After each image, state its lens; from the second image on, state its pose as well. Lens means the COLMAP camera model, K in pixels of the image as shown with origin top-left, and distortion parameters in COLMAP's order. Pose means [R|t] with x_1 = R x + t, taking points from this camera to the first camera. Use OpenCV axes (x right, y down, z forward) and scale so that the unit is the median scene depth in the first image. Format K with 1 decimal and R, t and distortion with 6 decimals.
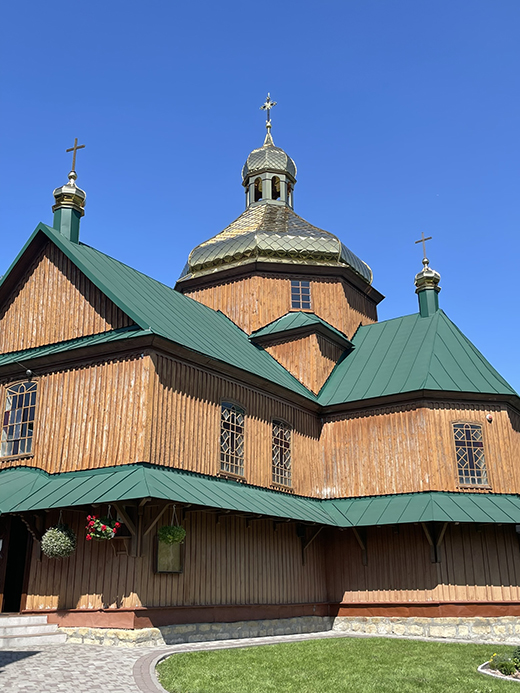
lens RADIAL K [[723.7, 0, 260.0], [0, 723.7, 346.5], [0, 0, 1]] dist [0.126659, -0.241363]
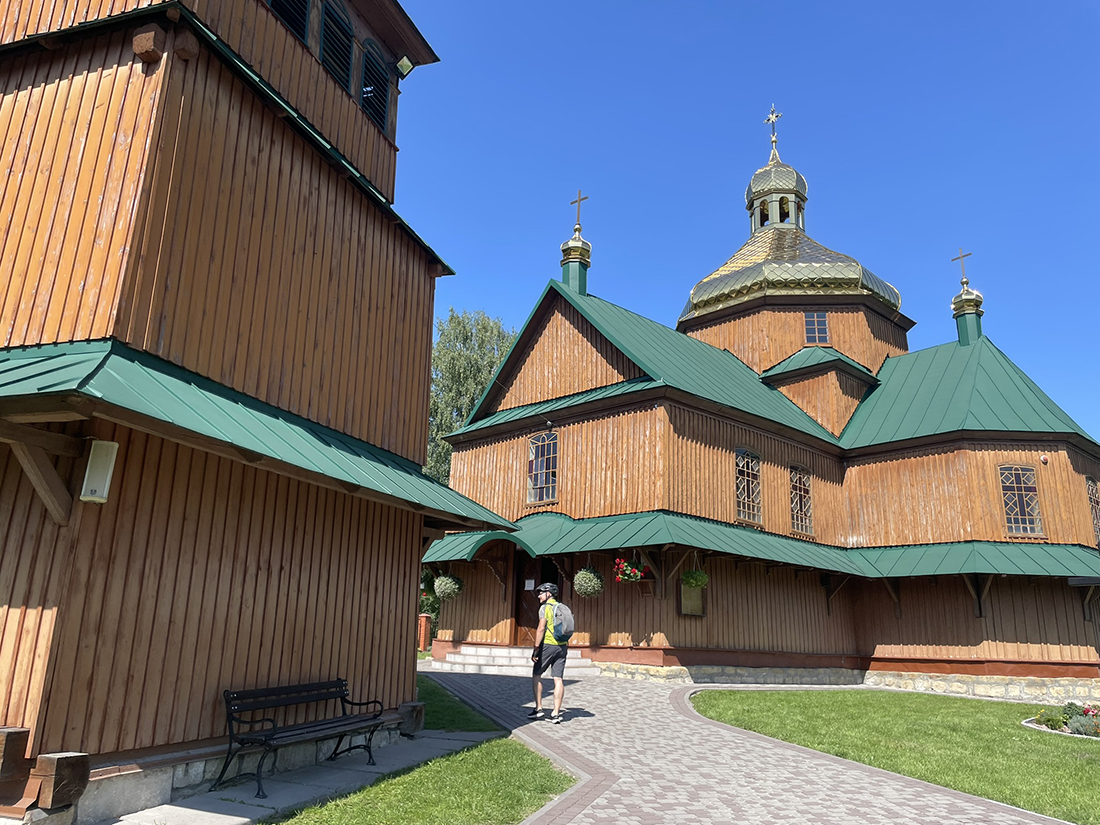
lens RADIAL K [[875.1, 0, 546.4], [0, 875.1, 389.2], [0, 0, 1]] dist [0.118730, -0.179936]
pose [[0.970682, -0.032075, -0.238217, -0.014072], [0.039732, 0.998834, 0.027410, -0.045498], [0.237061, -0.036071, 0.970825, -0.213396]]
